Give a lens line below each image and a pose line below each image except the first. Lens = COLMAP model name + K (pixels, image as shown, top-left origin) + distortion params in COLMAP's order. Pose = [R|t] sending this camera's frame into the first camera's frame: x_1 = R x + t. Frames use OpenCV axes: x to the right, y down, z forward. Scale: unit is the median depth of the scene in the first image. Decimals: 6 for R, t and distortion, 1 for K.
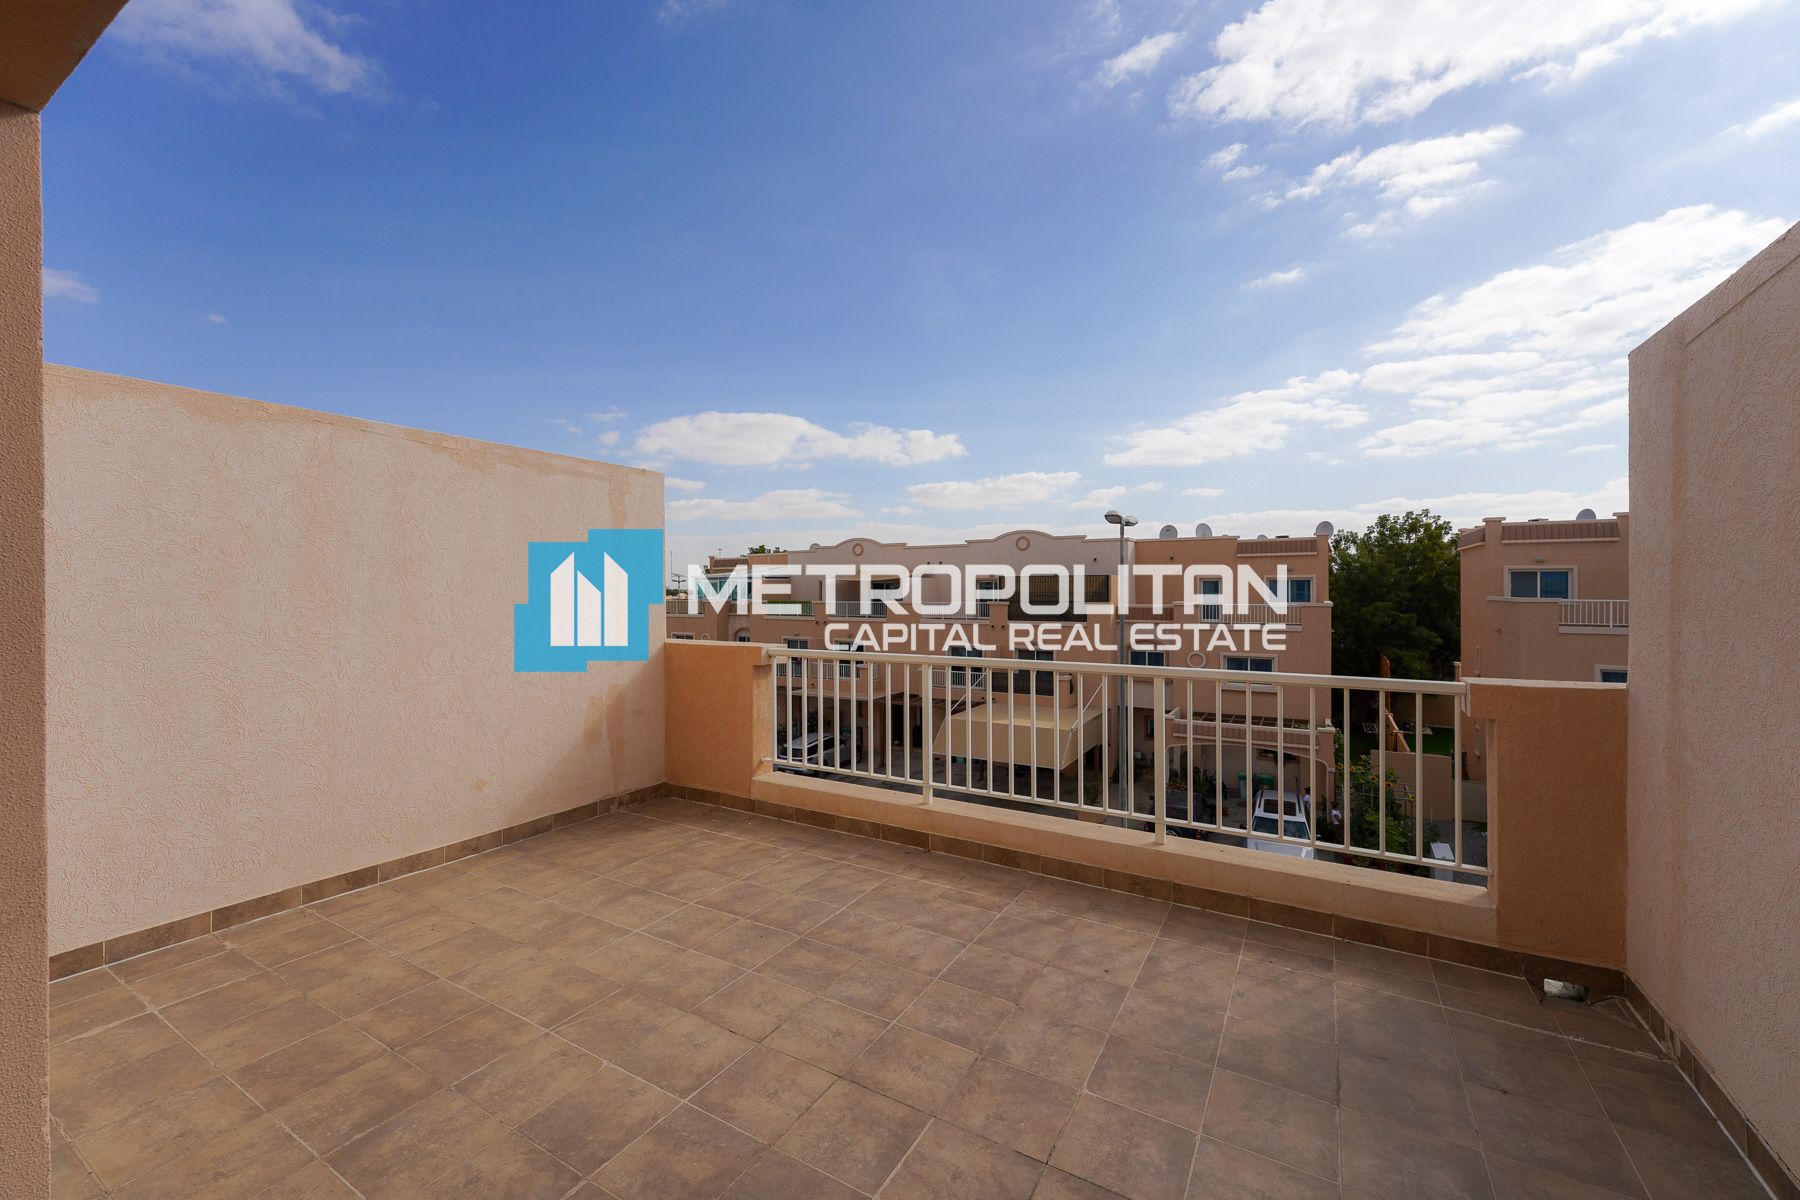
lens RADIAL K [[710.9, 0, 900.0], [0, 710.9, 600.0], [0, 0, 1]] dist [0.002498, 0.000005]
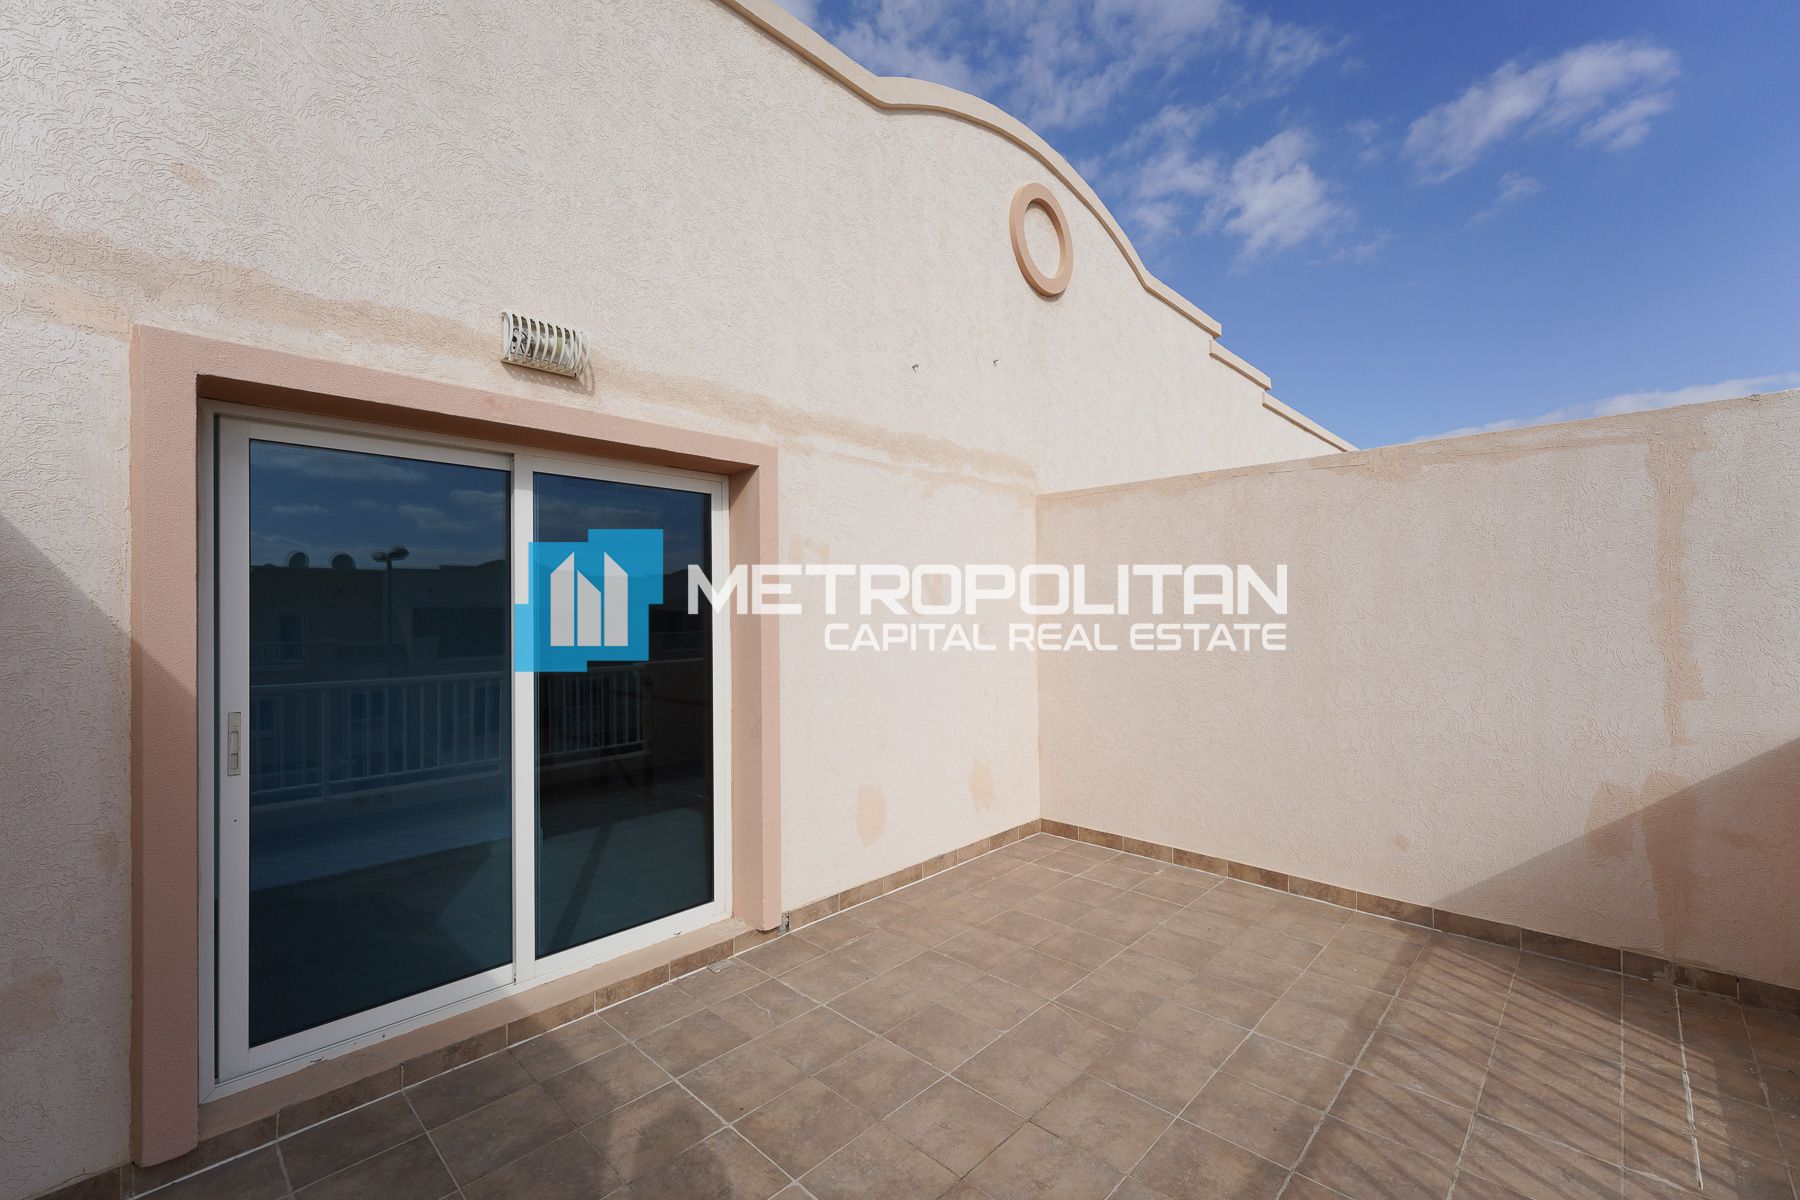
lens RADIAL K [[749.0, 0, 868.9], [0, 749.0, 614.9], [0, 0, 1]] dist [0.000145, 0.000048]
pose [[-0.250120, 0.007754, -0.968184, 0.577586], [-0.004763, 0.999946, 0.009239, -0.028747], [0.968203, 0.006922, -0.250070, 0.762897]]
